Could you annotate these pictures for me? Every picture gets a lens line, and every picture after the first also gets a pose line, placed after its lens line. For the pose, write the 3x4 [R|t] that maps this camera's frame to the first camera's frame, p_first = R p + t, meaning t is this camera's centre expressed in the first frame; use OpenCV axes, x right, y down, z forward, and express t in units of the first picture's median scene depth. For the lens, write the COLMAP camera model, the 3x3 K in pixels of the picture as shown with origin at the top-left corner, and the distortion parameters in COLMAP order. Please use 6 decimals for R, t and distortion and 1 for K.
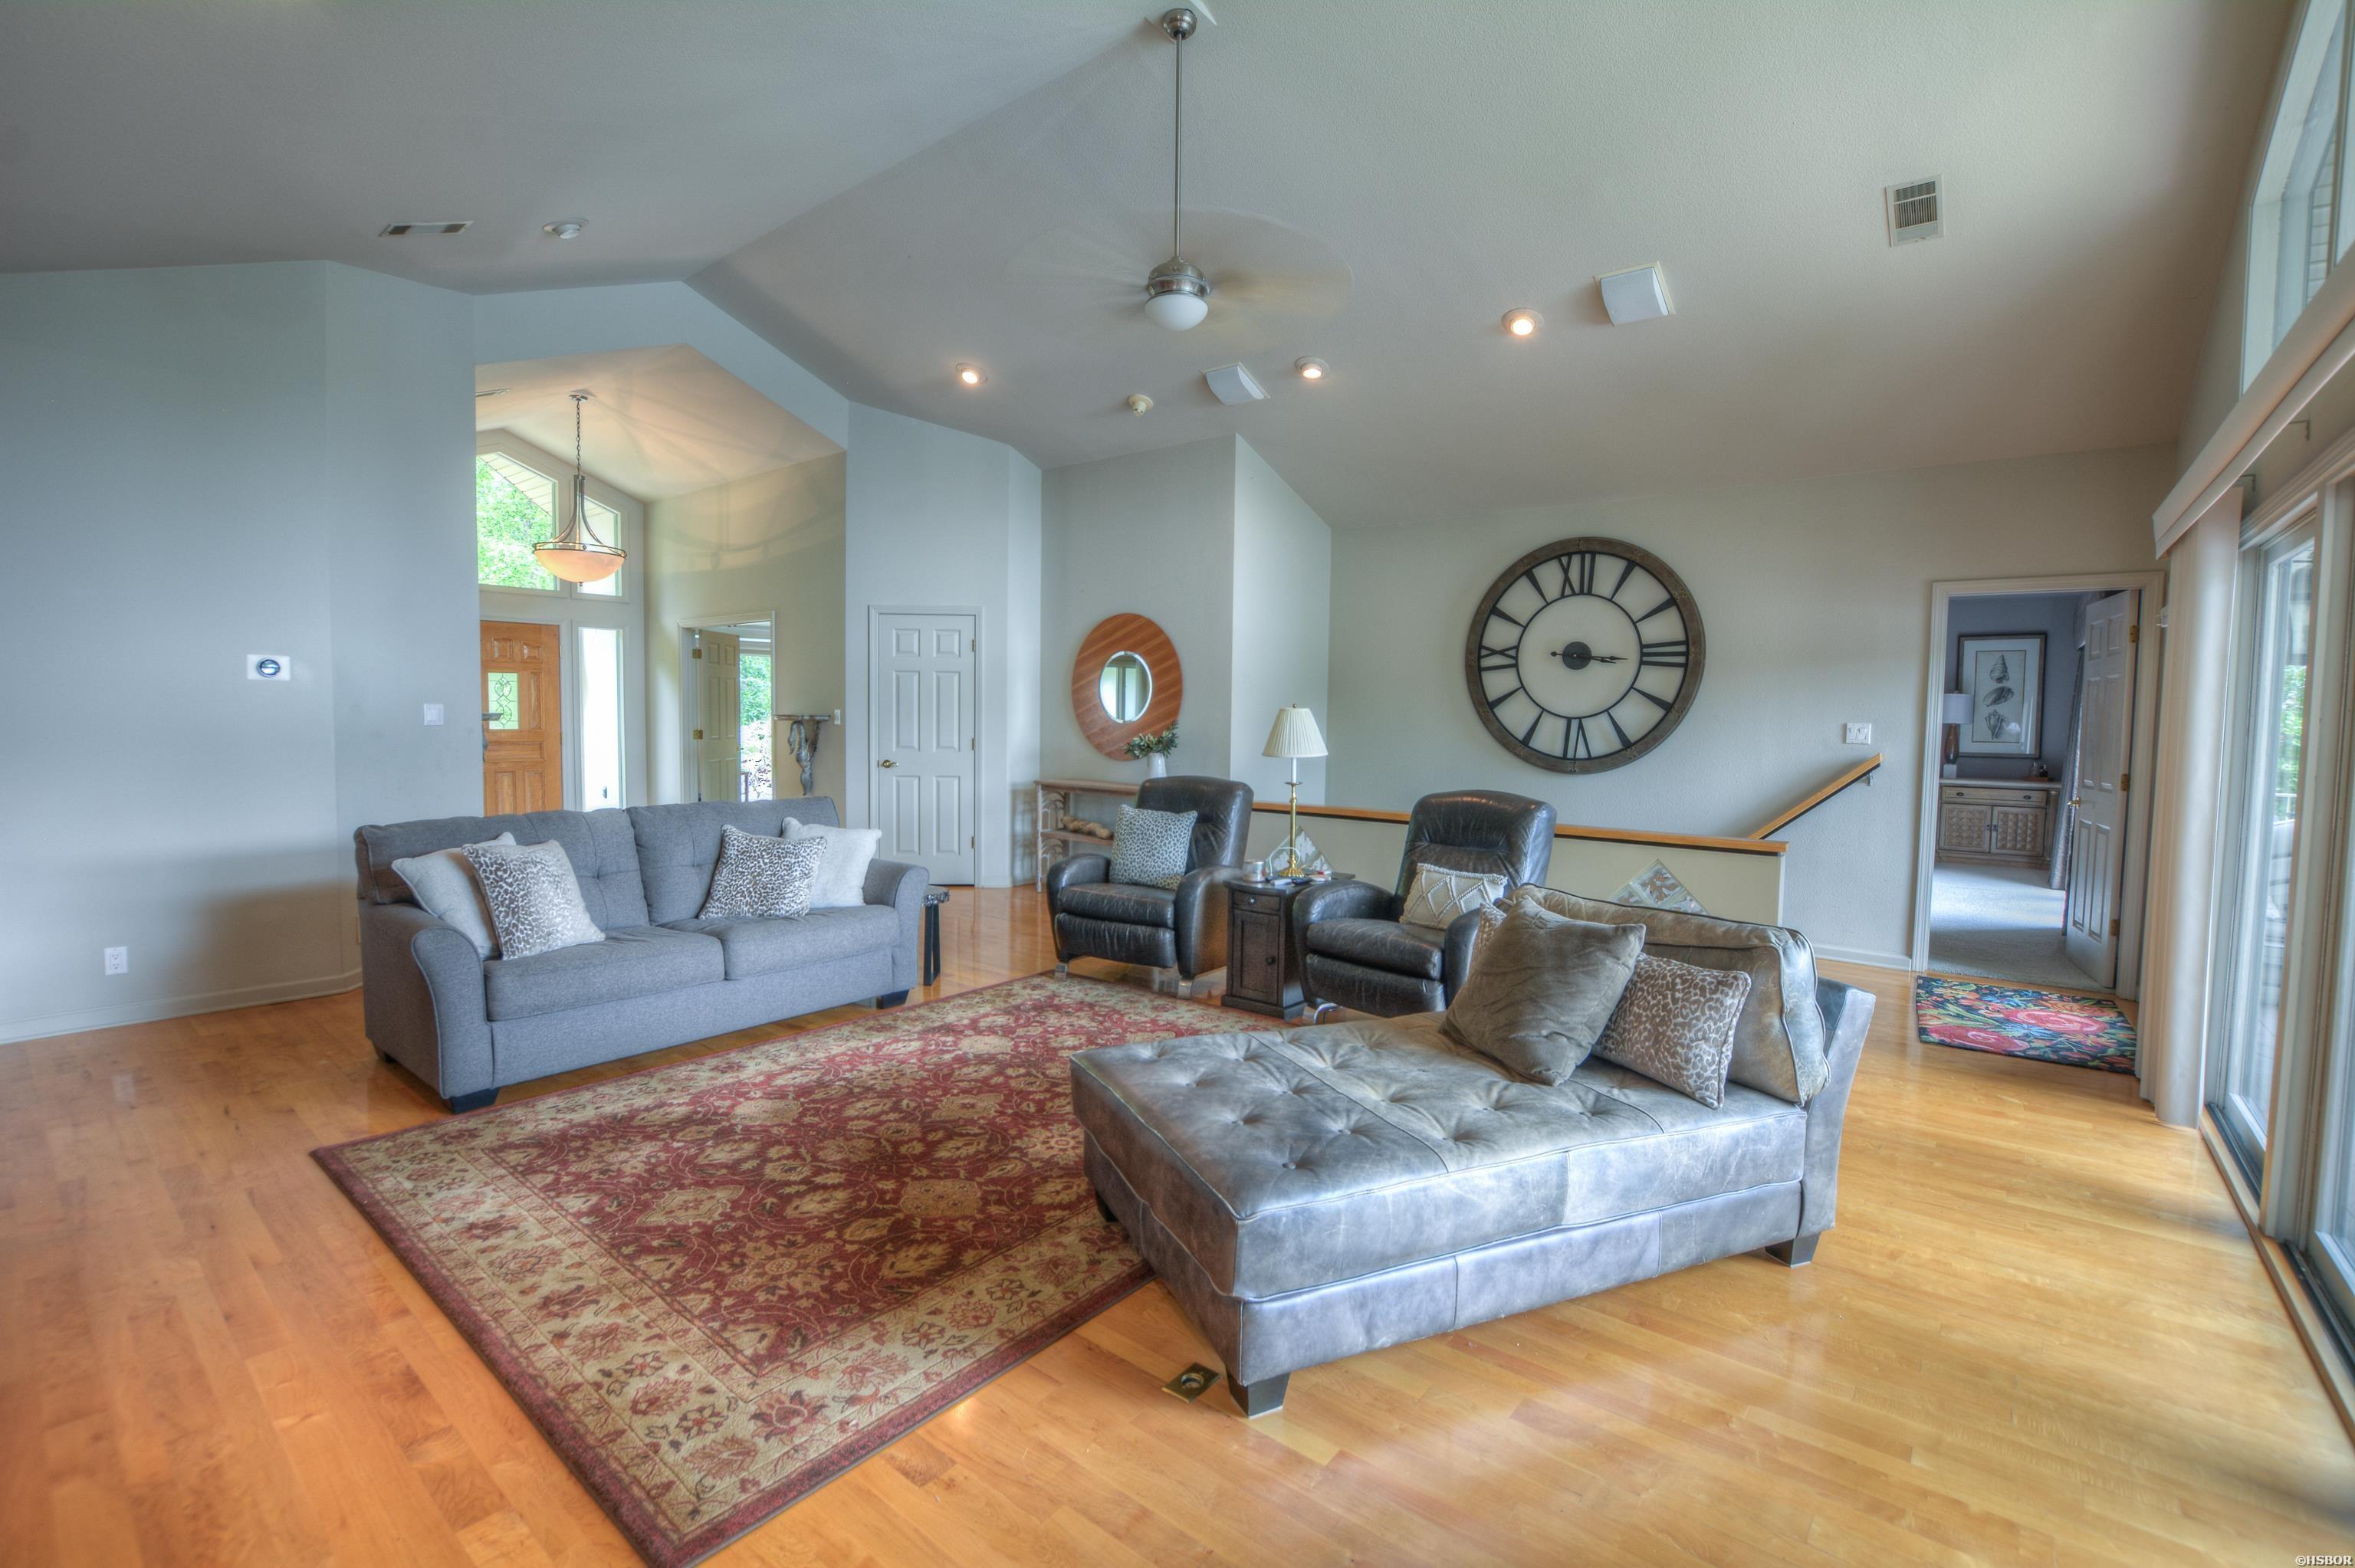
lens RADIAL K [[1033.9, 0, 1176.4], [0, 1033.9, 783.1], [0, 0, 1]] dist [-0.031679, 0.002517]
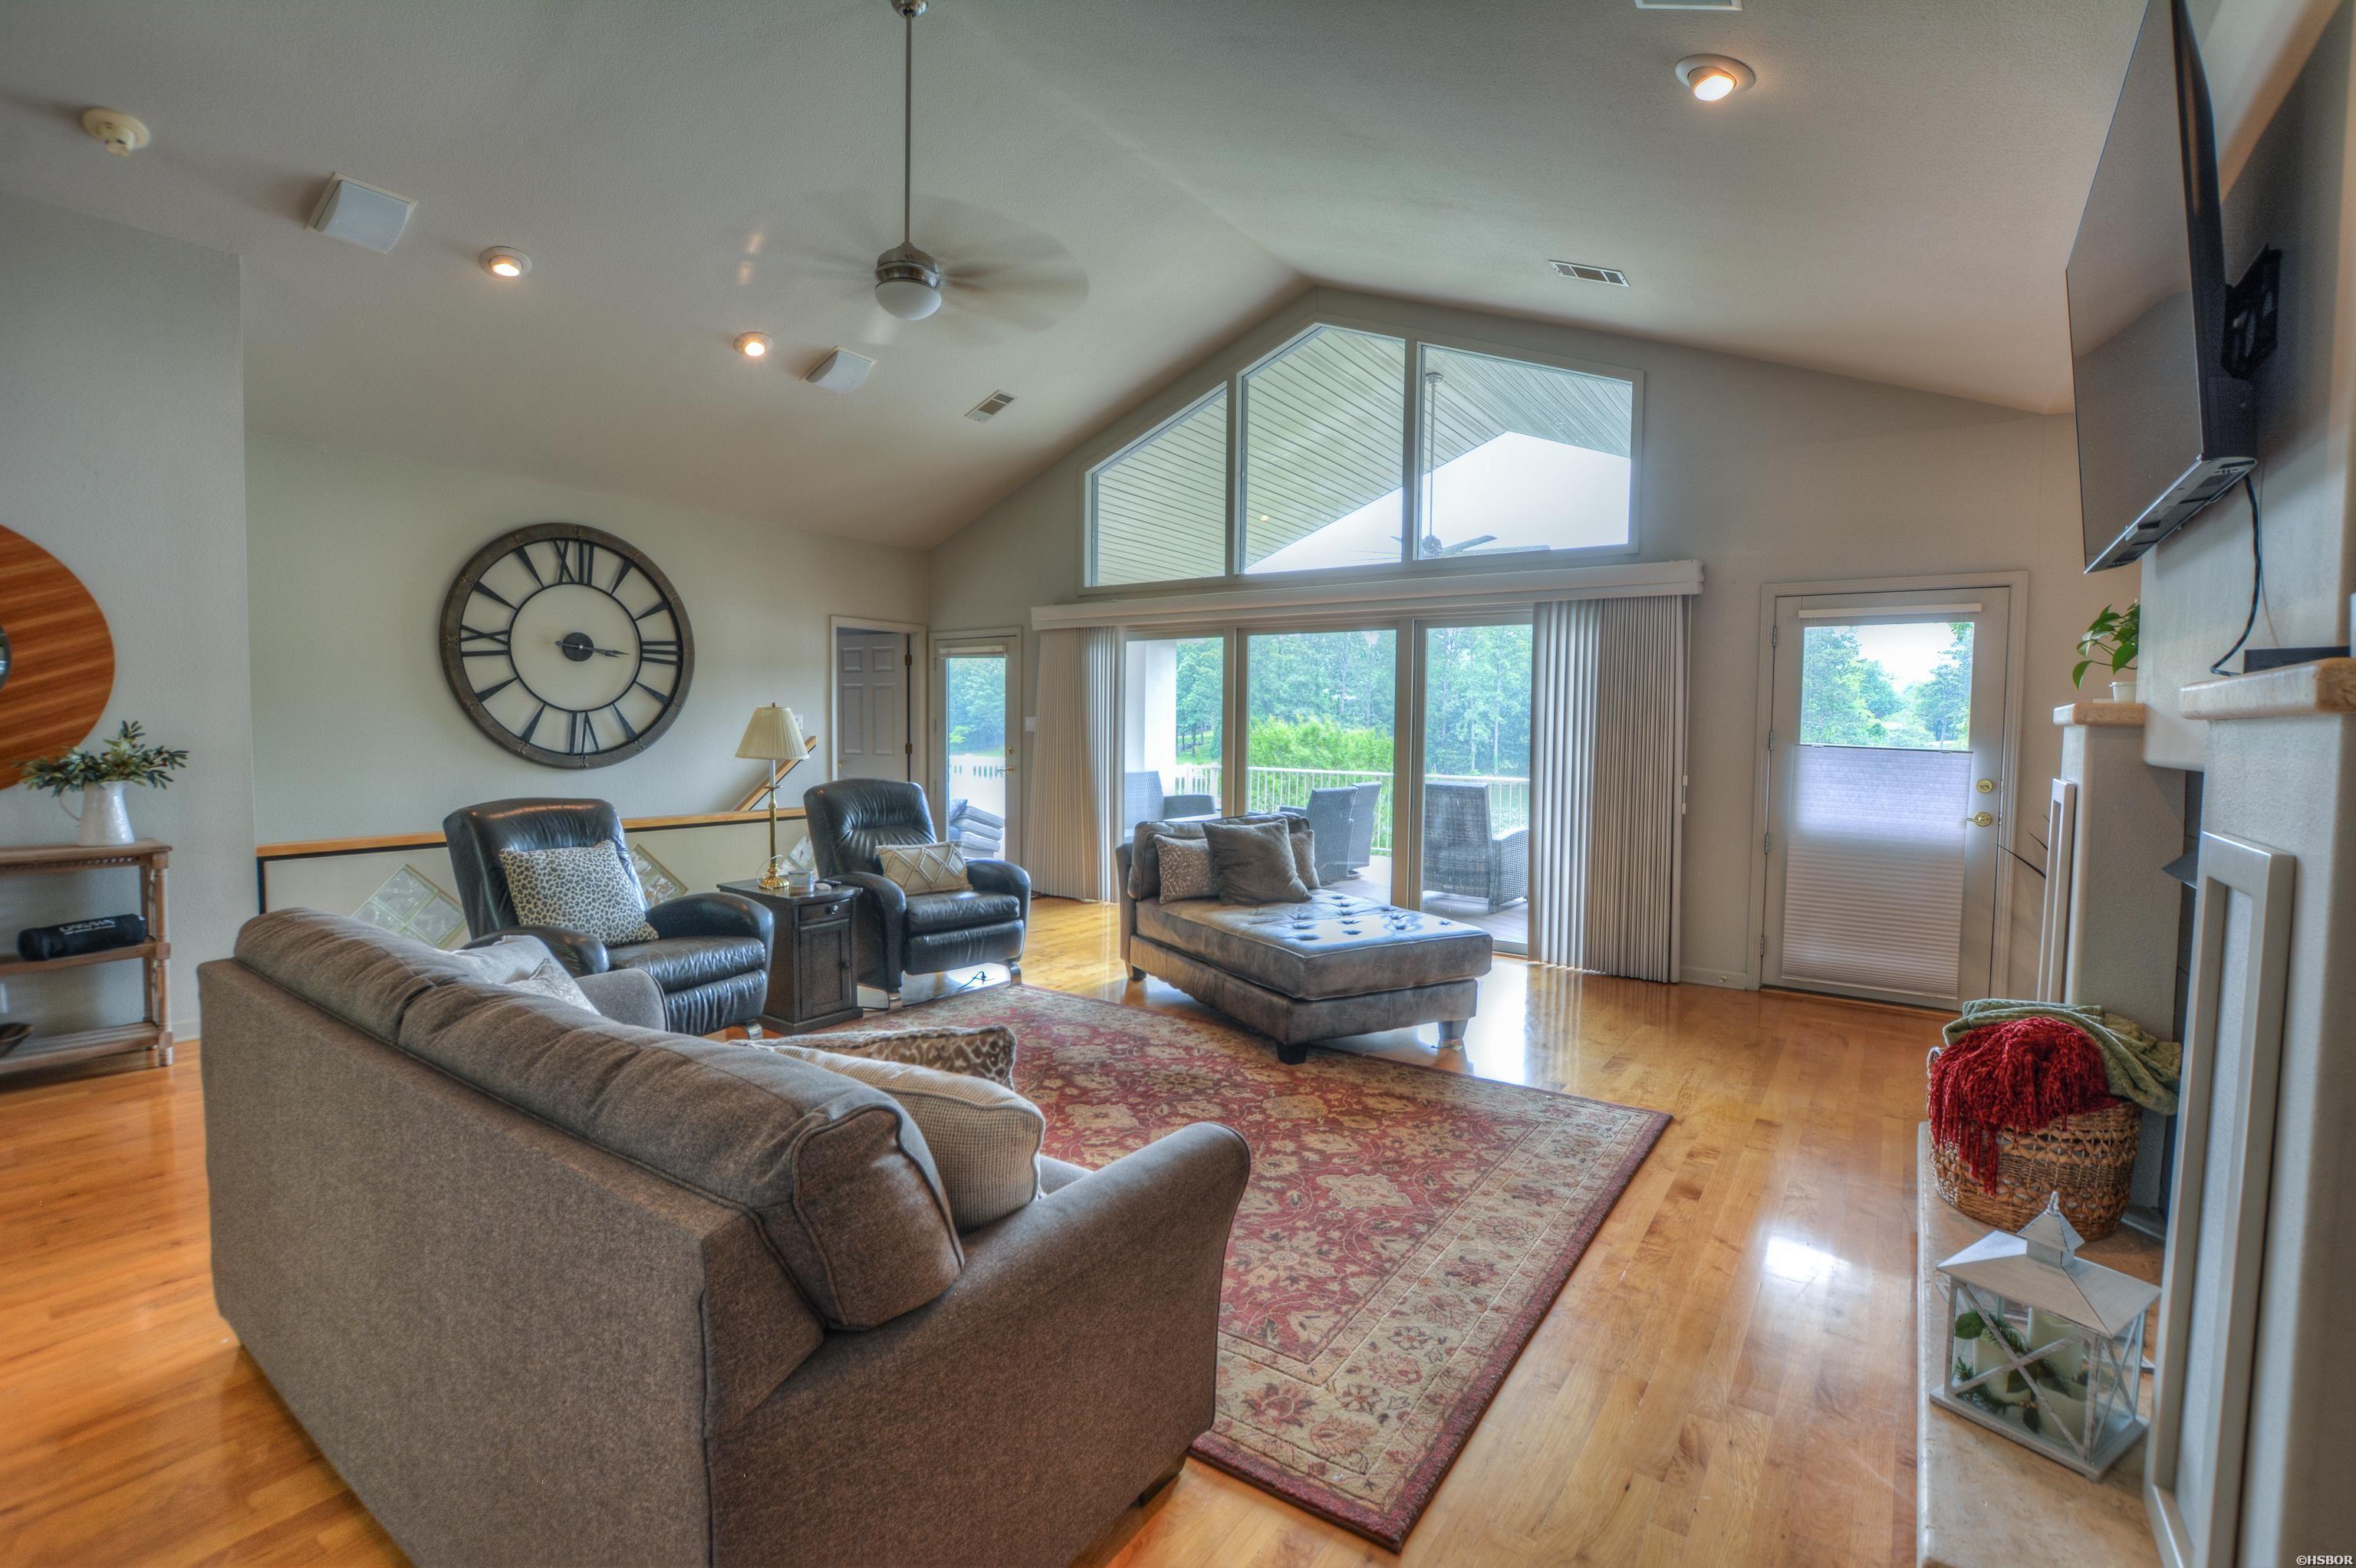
lens RADIAL K [[1034.4, 0, 1185.1], [0, 1034.4, 768.8], [0, 0, 1]] dist [-0.031679, 0.002517]
pose [[-0.065227, -0.060975, 0.996006, -0.632514], [0.055188, 0.996383, 0.064612, -0.042304], [-0.996343, 0.059182, -0.061626, 0.517977]]
